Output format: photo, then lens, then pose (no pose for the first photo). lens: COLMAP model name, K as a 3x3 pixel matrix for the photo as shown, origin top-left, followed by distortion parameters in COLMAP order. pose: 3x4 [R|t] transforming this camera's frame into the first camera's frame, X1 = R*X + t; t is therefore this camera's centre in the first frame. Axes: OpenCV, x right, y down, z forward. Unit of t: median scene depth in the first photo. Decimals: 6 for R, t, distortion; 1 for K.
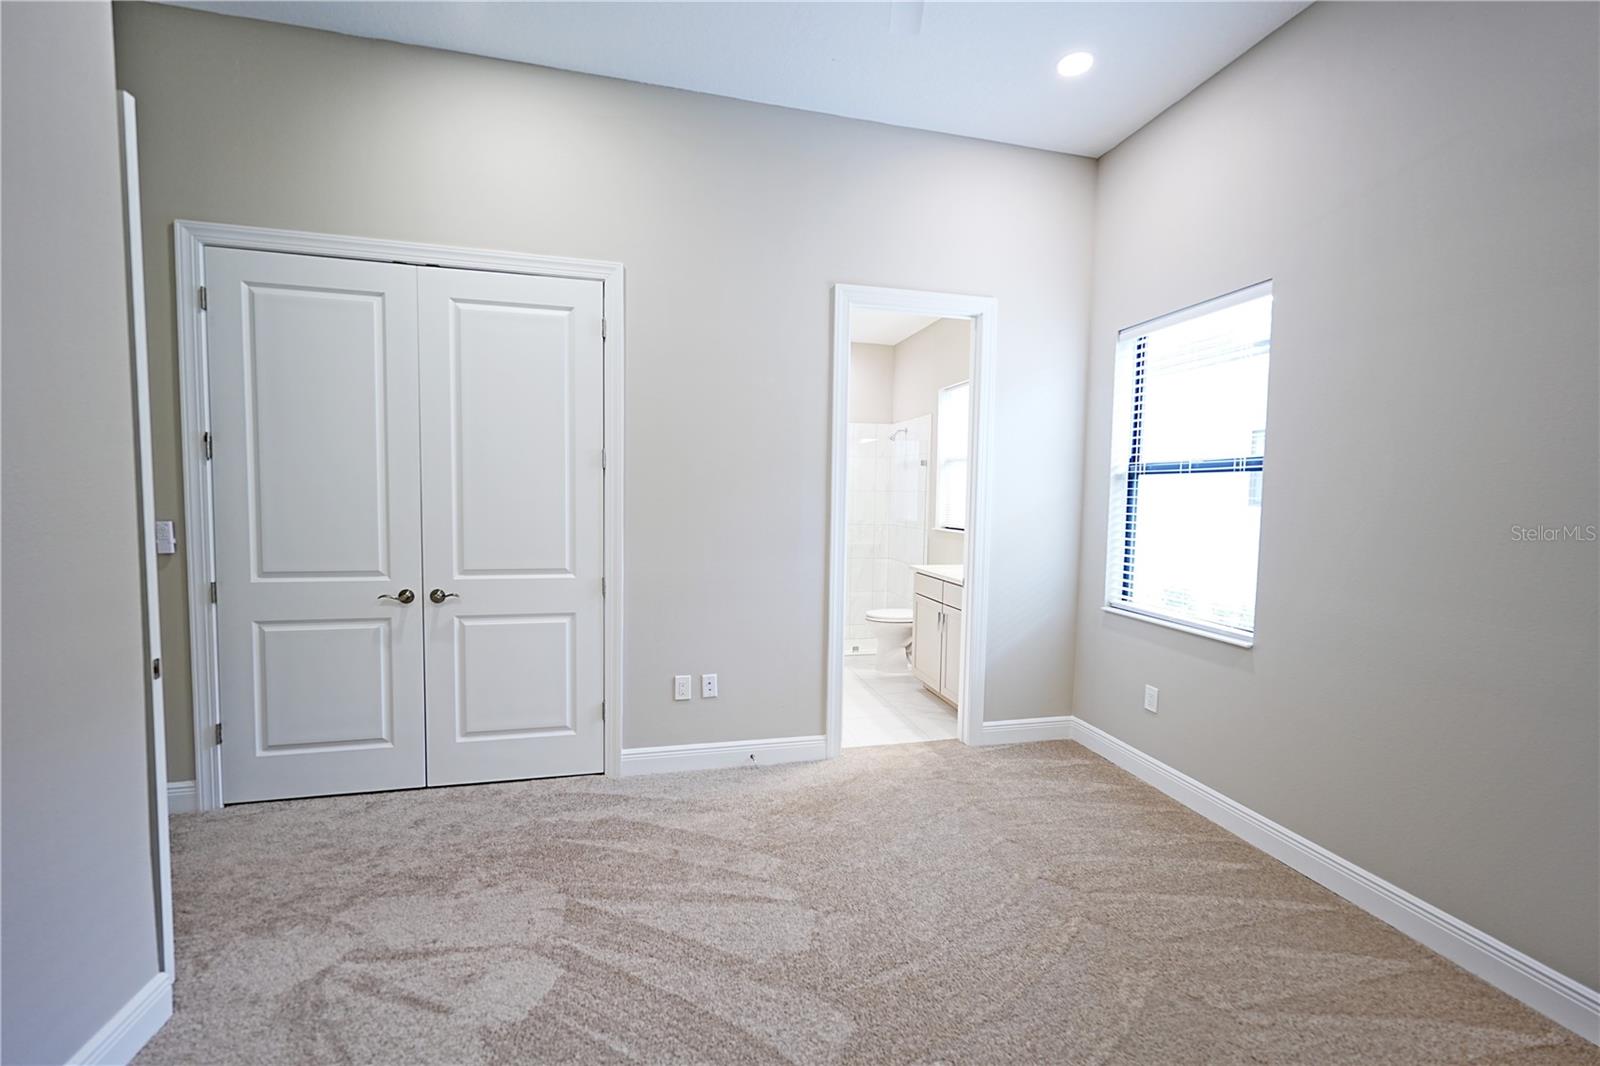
lens RADIAL K [[642.5, 0, 797.4], [0, 642.5, 529.5], [0, 0, 1]] dist [-0.001130, -0.000052]
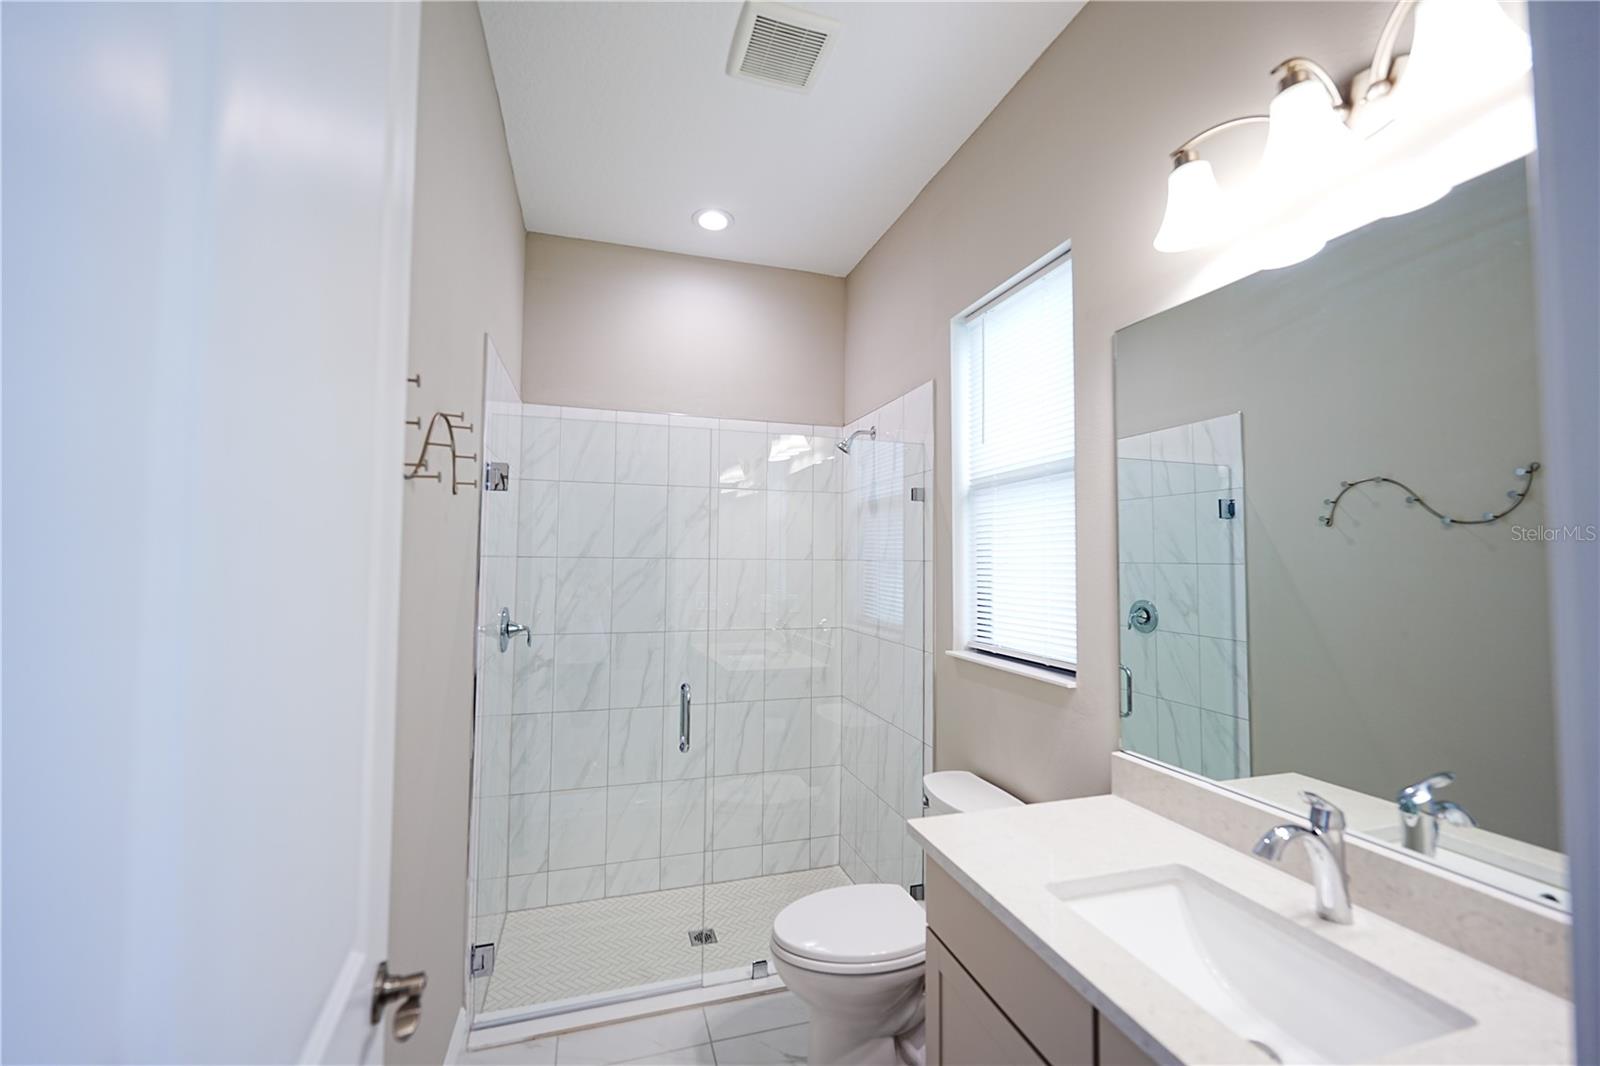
lens RADIAL K [[634.4, 0, 794.4], [0, 634.4, 528.4], [0, 0, 1]] dist [-0.000787, -0.000302]
pose [[0.998129, -0.003195, 0.061056, 0.163541], [0.009610, 0.994419, -0.105064, -0.068324], [-0.060380, 0.105455, 0.992589, 1.084567]]
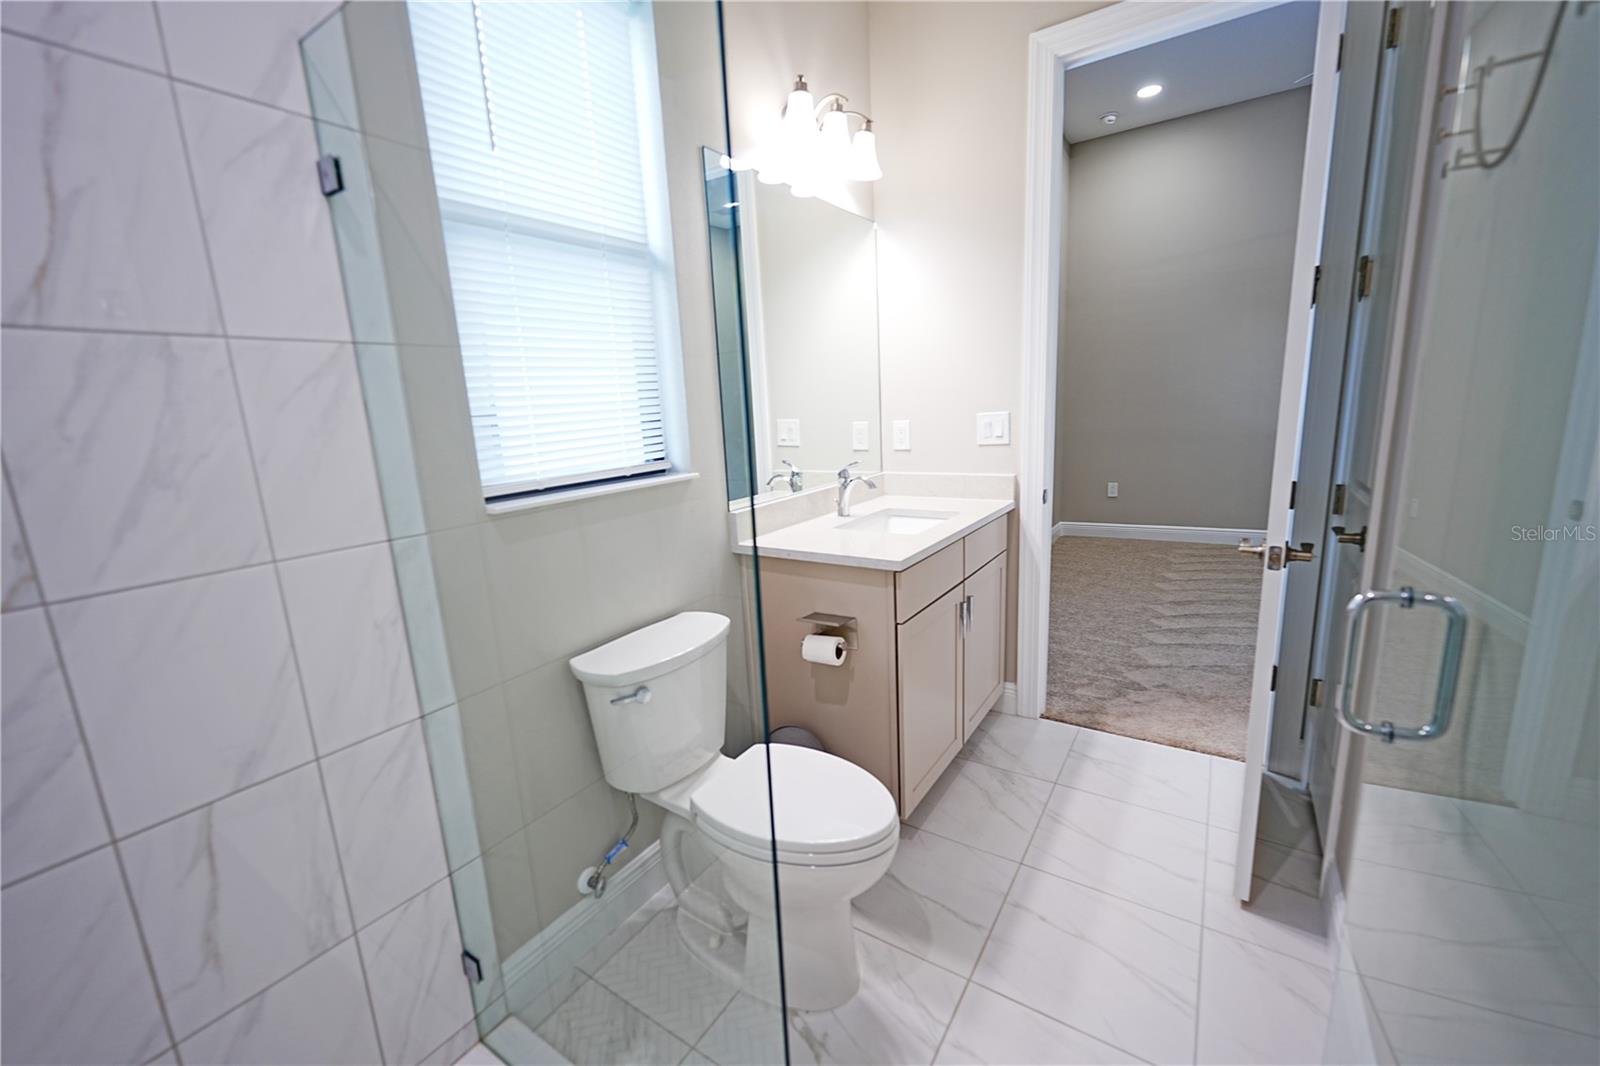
lens RADIAL K [[647.7, 0, 786.5], [0, 647.7, 546.3], [0, 0, 1]] dist [-0.001320, -0.000100]
pose [[-0.676951, -0.126115, 0.725143, -0.062741], [0.086919, 0.964619, 0.248906, -0.068825], [-0.730877, 0.231526, -0.642039, 1.949005]]
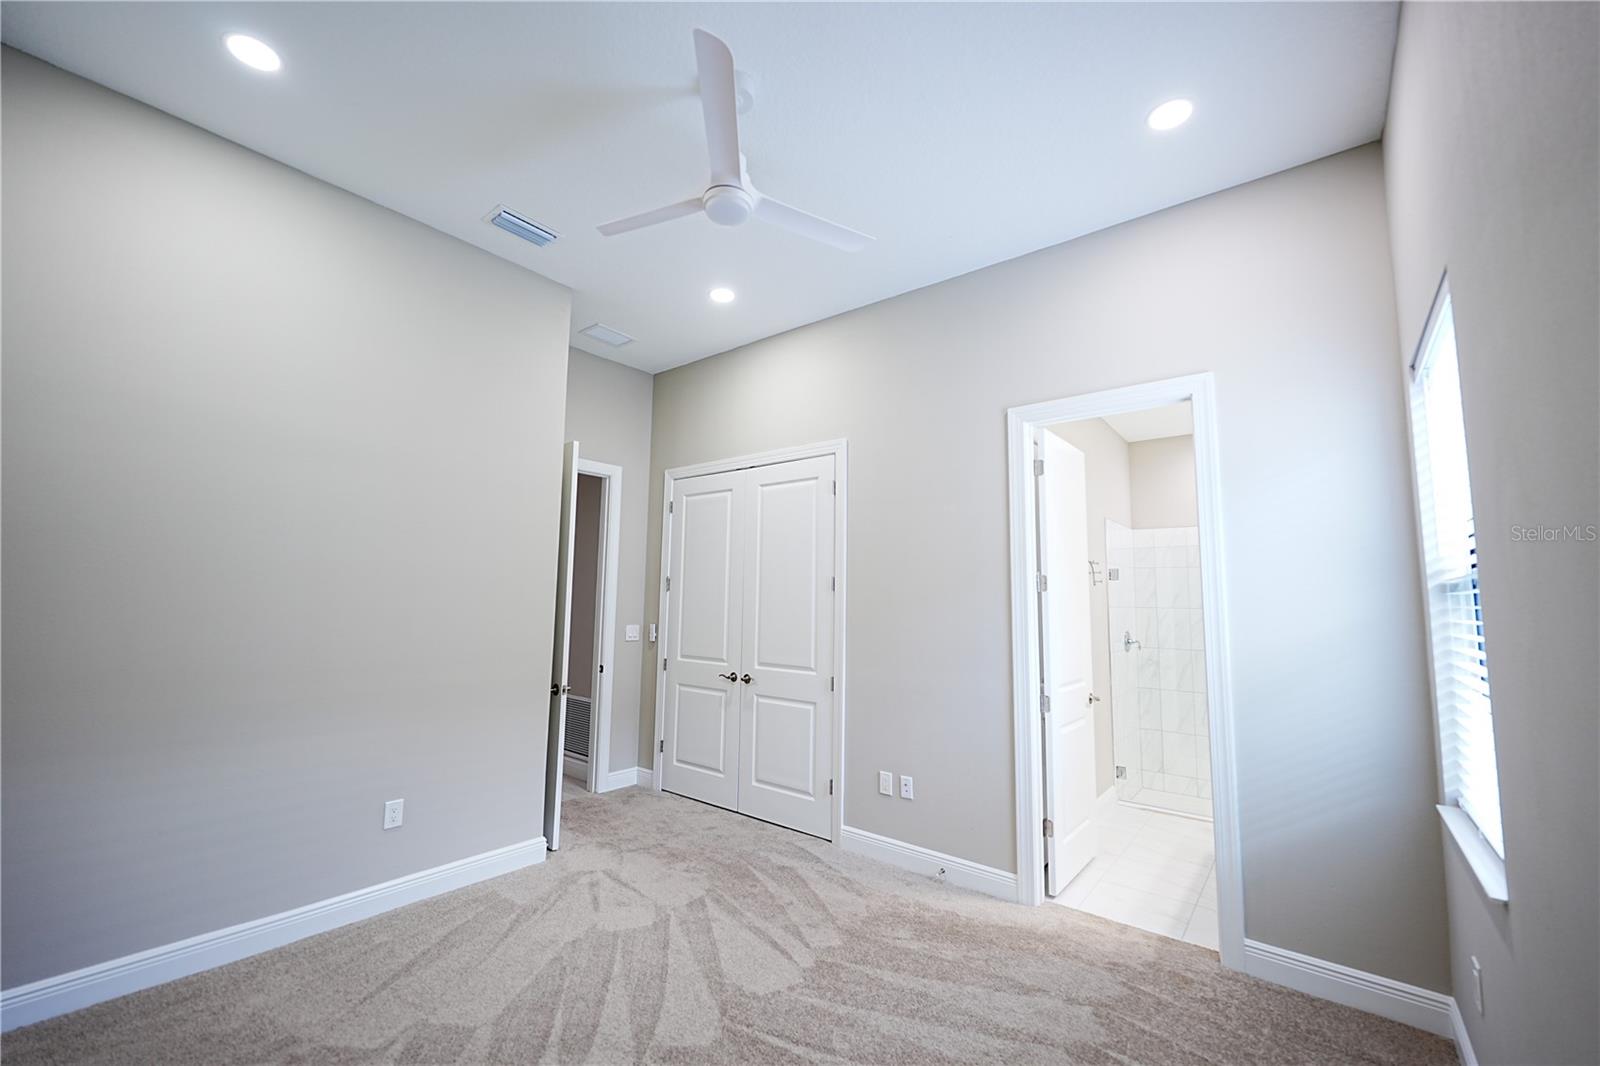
lens RADIAL K [[642.5, 0, 797.4], [0, 642.5, 529.5], [0, 0, 1]] dist [-0.001130, -0.000052]
pose [[0.605378, -0.094981, -0.790251, 0.699519], [-0.051347, 0.986126, -0.157858, -0.009115], [0.794280, 0.136141, 0.592102, 0.148883]]
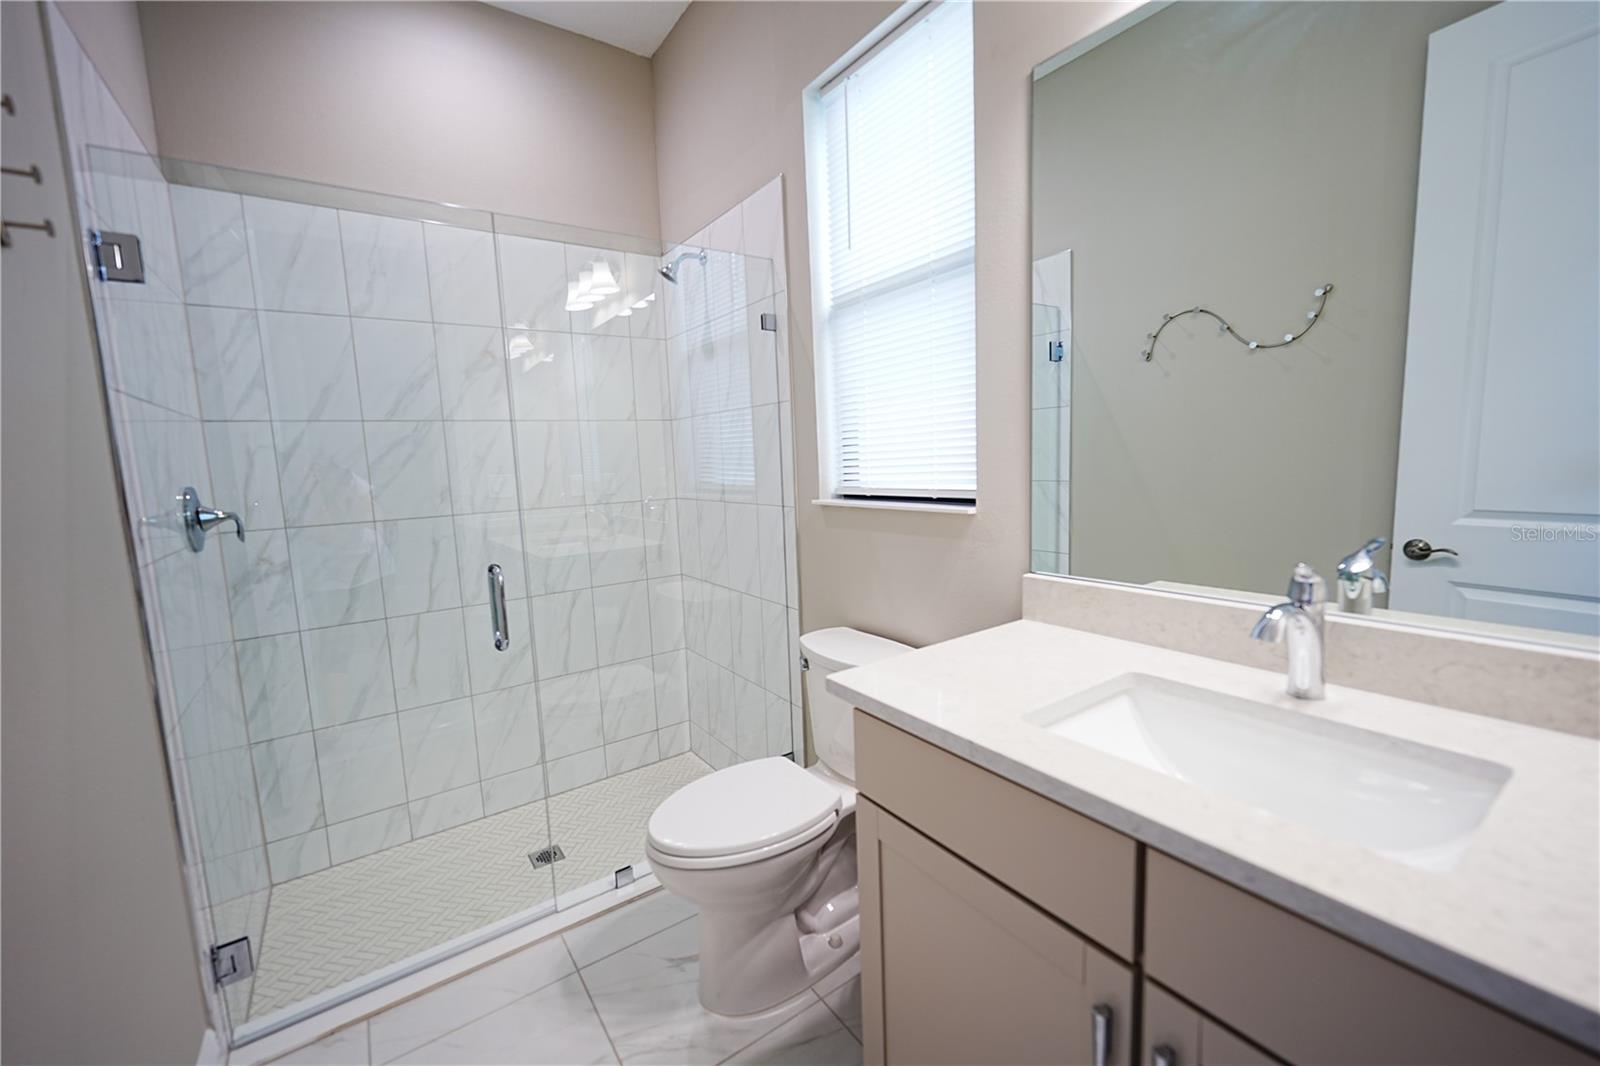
lens RADIAL K [[642.5, 0, 797.4], [0, 642.5, 529.5], [0, 0, 1]] dist [-0.001130, -0.000052]
pose [[0.930925, -0.096025, 0.352359, 0.136158], [0.075597, 0.994585, 0.071320, -0.021947], [-0.357299, -0.039756, 0.933143, 1.209925]]
